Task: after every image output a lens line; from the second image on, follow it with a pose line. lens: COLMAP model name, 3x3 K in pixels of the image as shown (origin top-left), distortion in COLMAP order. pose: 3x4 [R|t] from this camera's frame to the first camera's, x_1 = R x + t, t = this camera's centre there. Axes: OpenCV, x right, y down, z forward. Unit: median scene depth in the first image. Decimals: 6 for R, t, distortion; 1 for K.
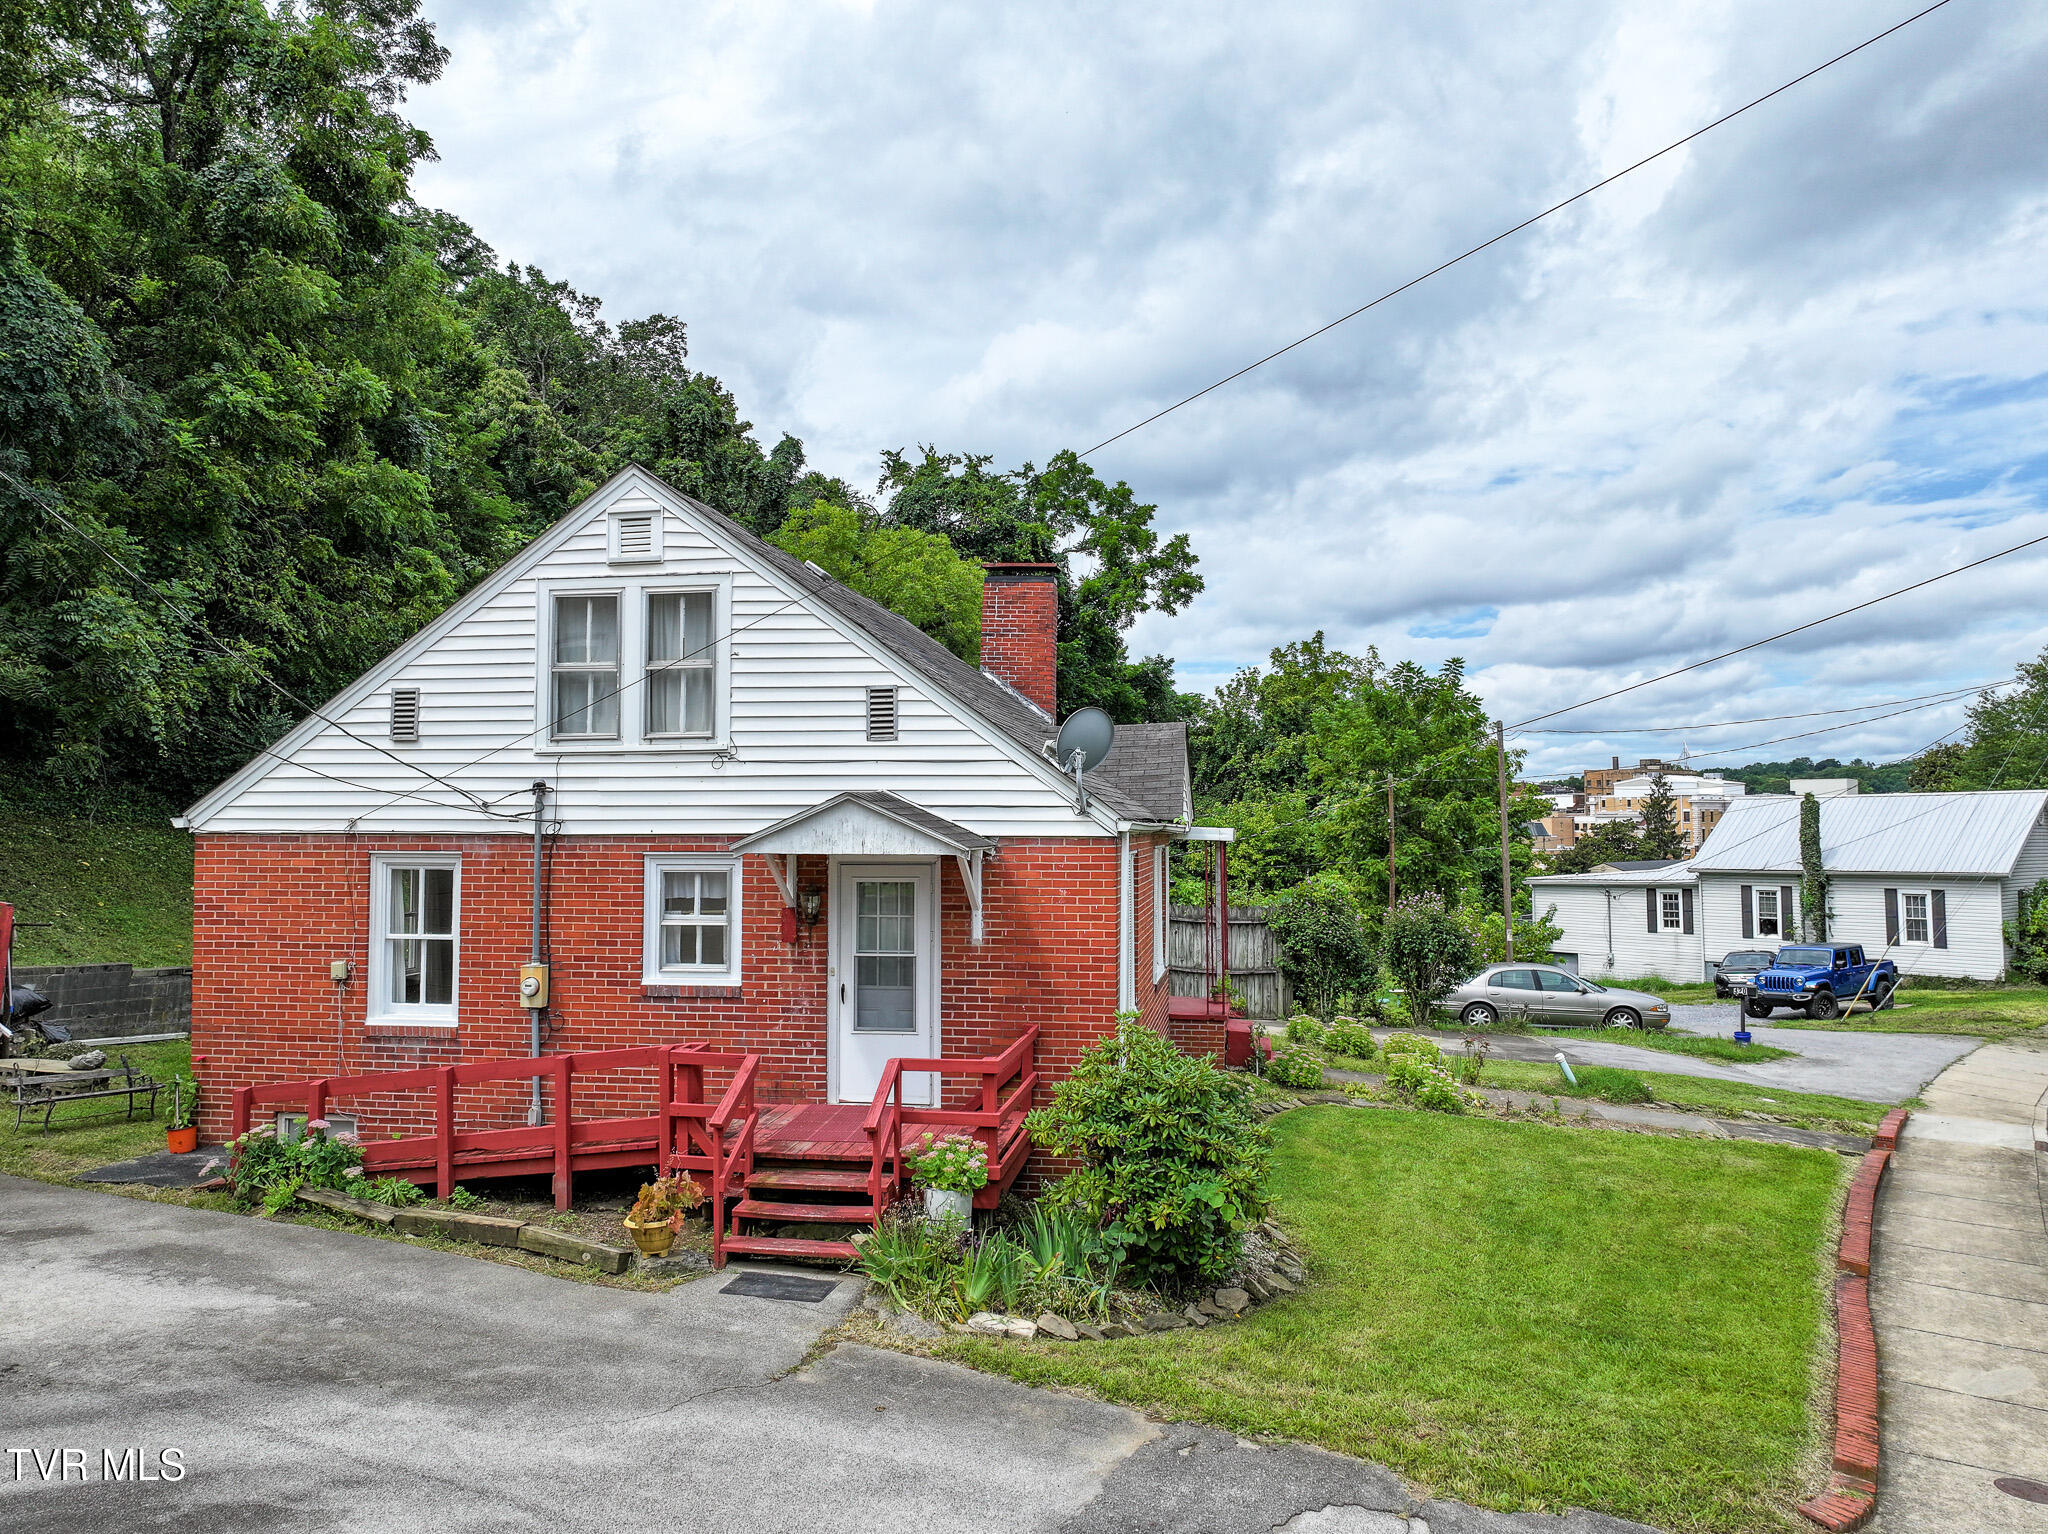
lens RADIAL K [[1435.7, 0, 1031.7], [0, 1435.7, 760.5], [0, 0, 1]] dist [0.000653, 0.008719]
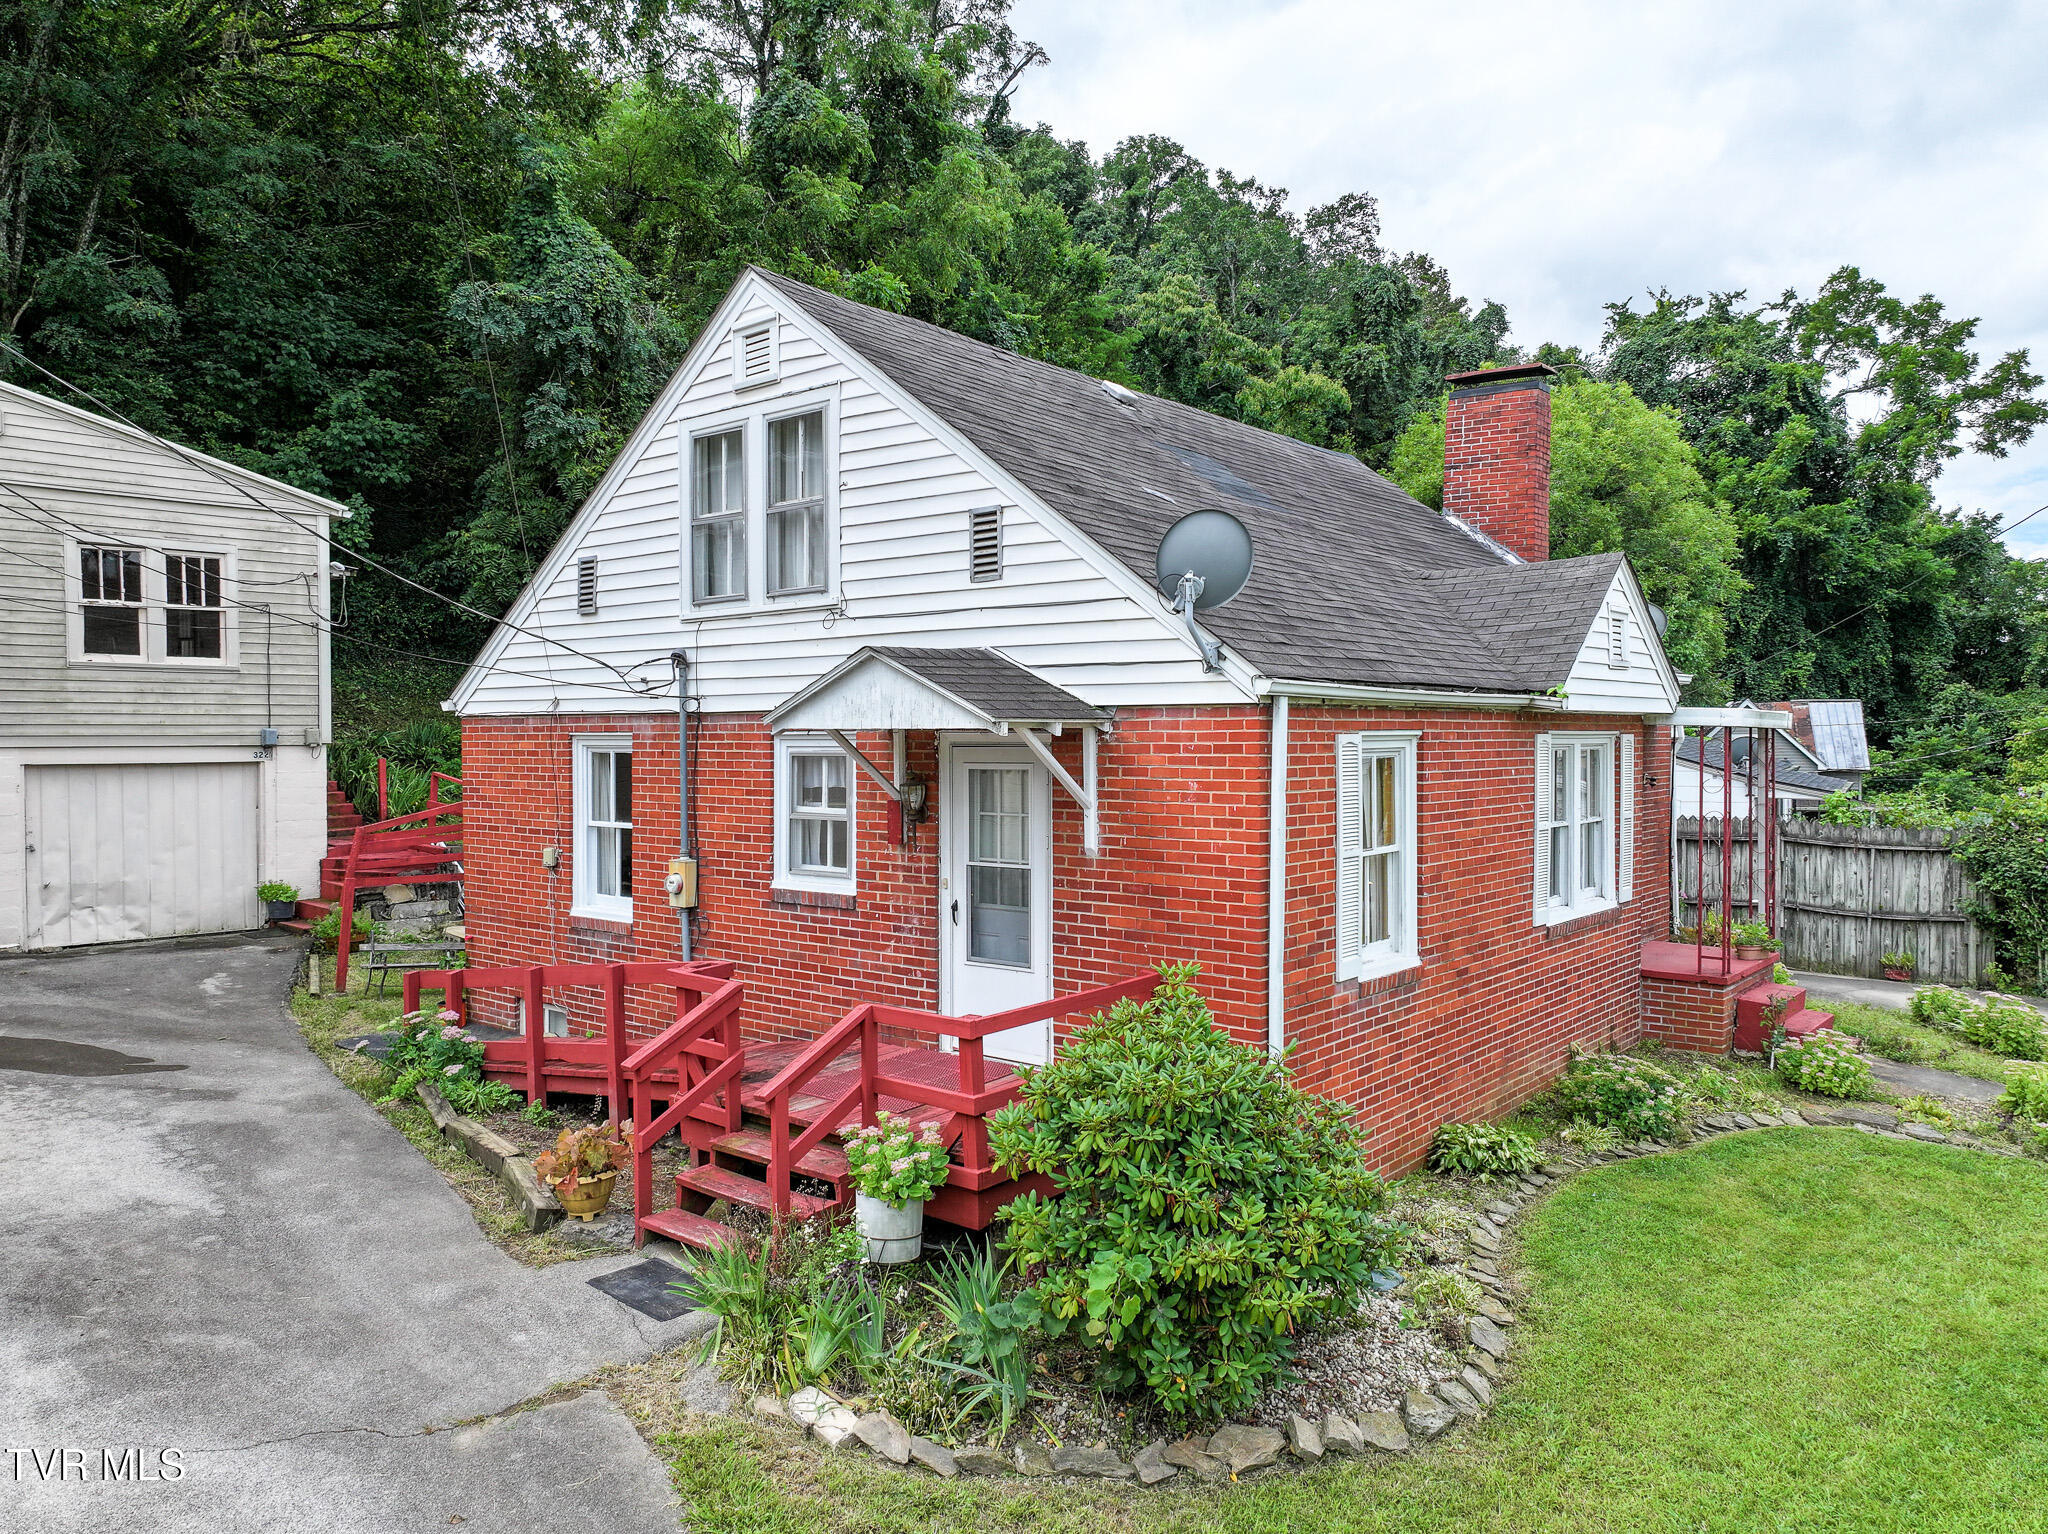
lens RADIAL K [[1431.9, 0, 1030.7], [0, 1431.9, 765.6], [0, 0, 1]] dist [-0.008127, 0.028356]
pose [[0.860958, 0.007748, -0.508617, 0.282011], [0.025930, 0.997916, 0.059094, 0.036989], [0.508014, -0.064066, 0.858963, 0.345564]]
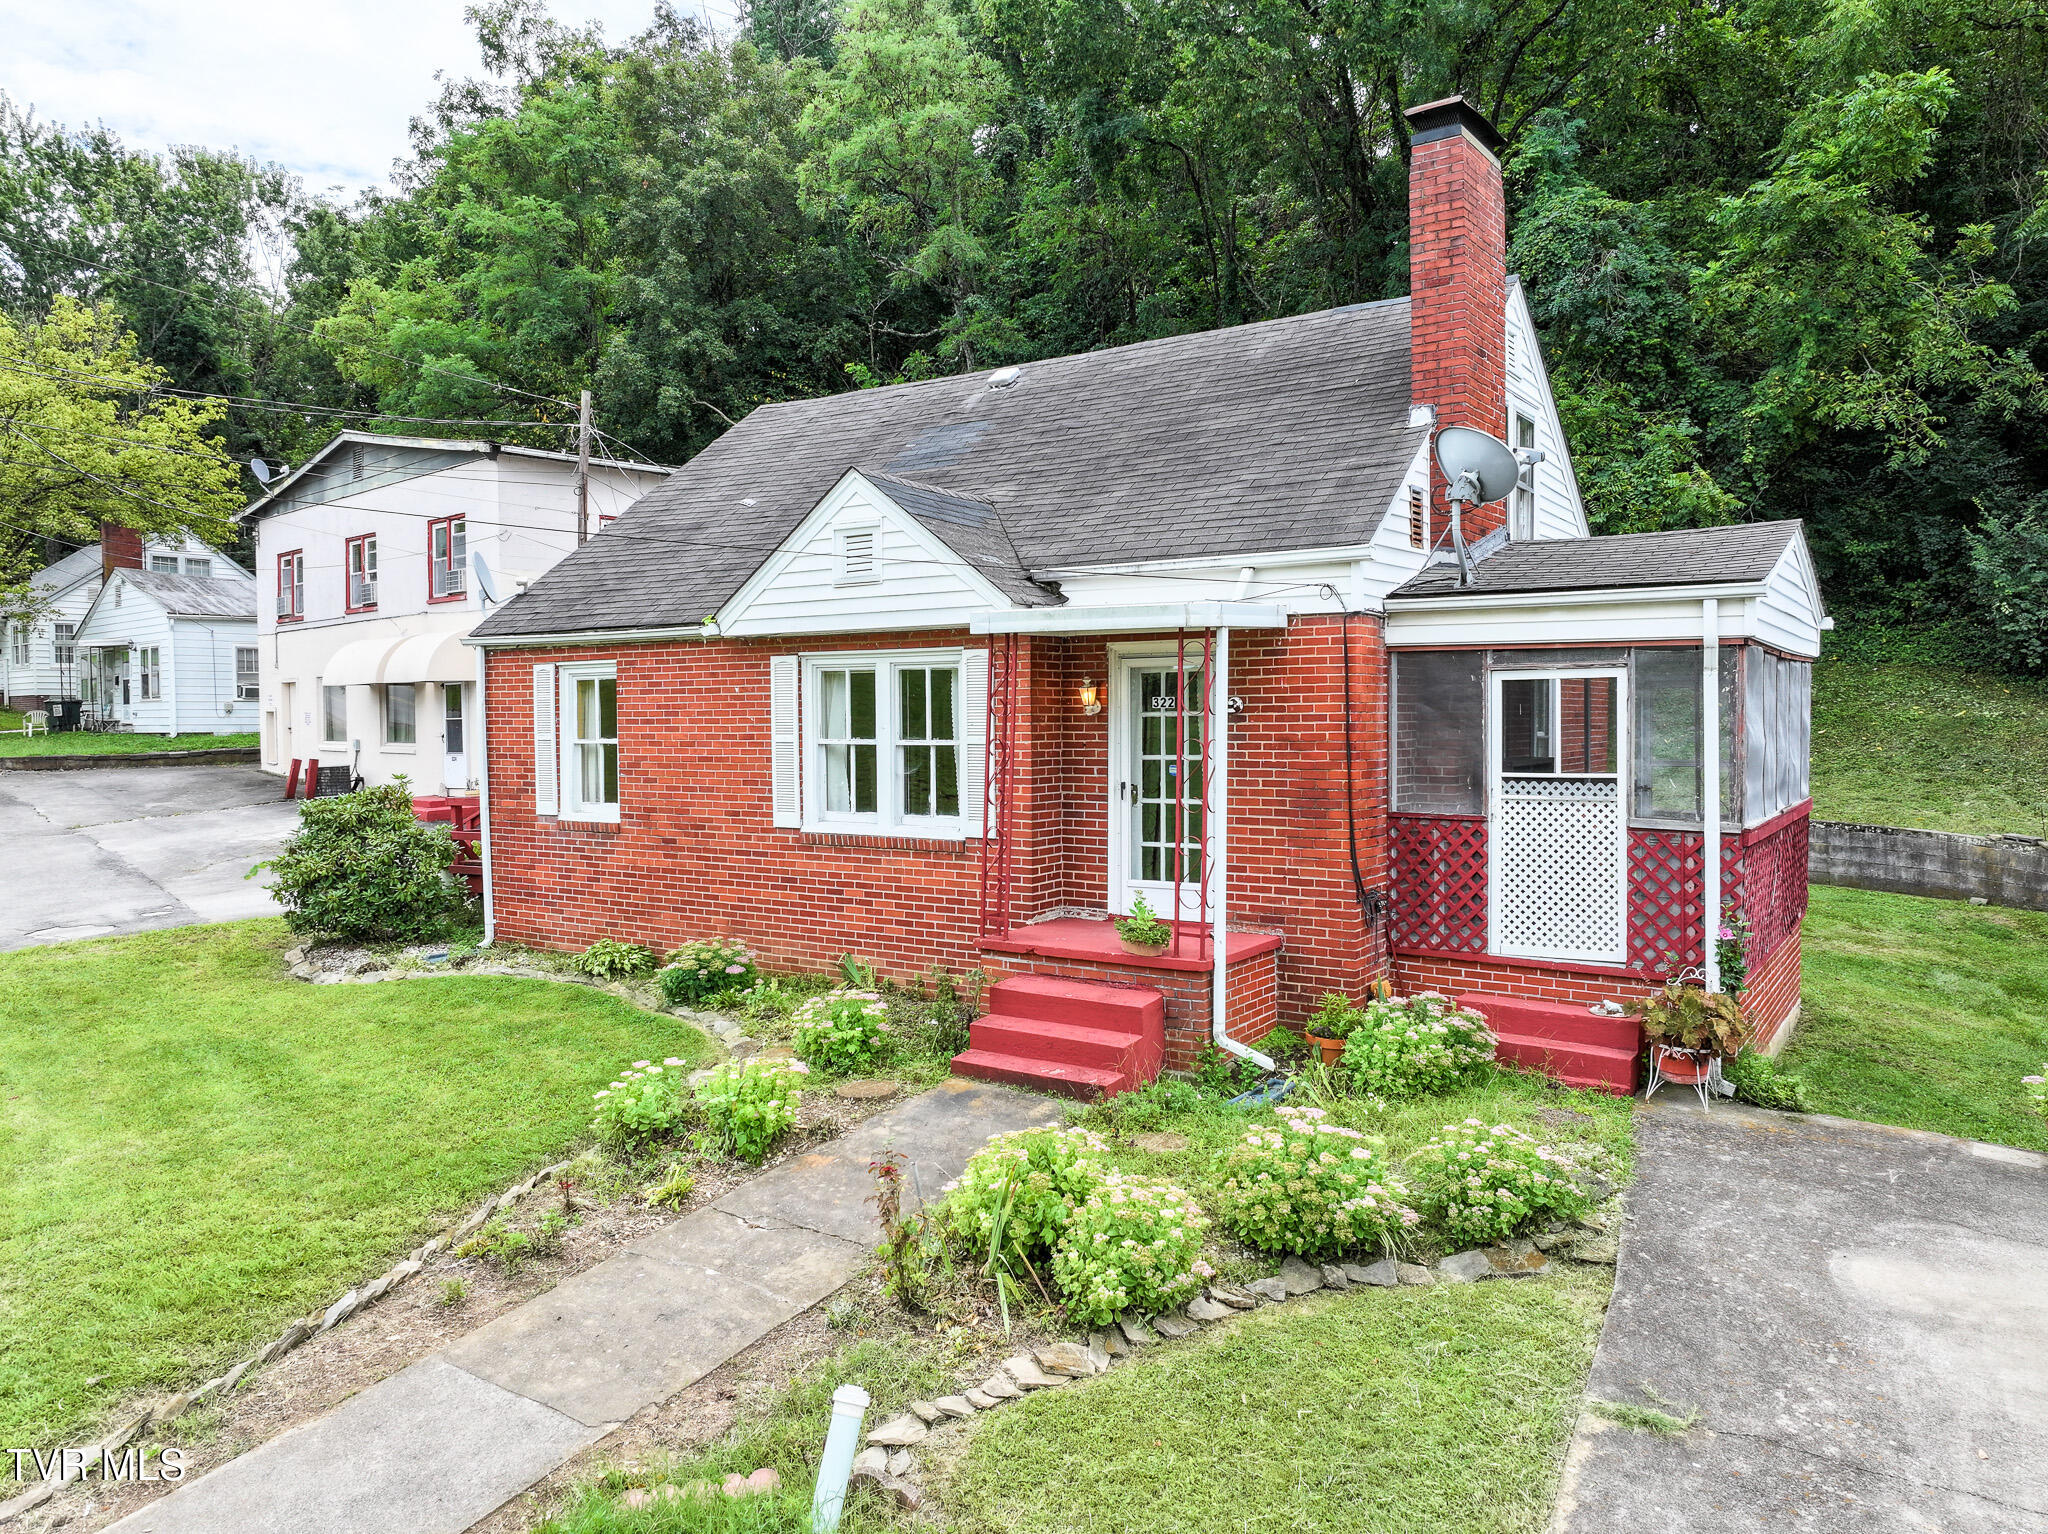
lens RADIAL K [[1435.7, 0, 1031.7], [0, 1435.7, 760.5], [0, 0, 1]] dist [0.000653, 0.008719]
pose [[-0.416485, 0.028770, -0.908687, 0.920167], [0.046219, 0.998877, 0.010442, 0.145492], [0.907967, -0.037650, -0.417346, 1.803916]]
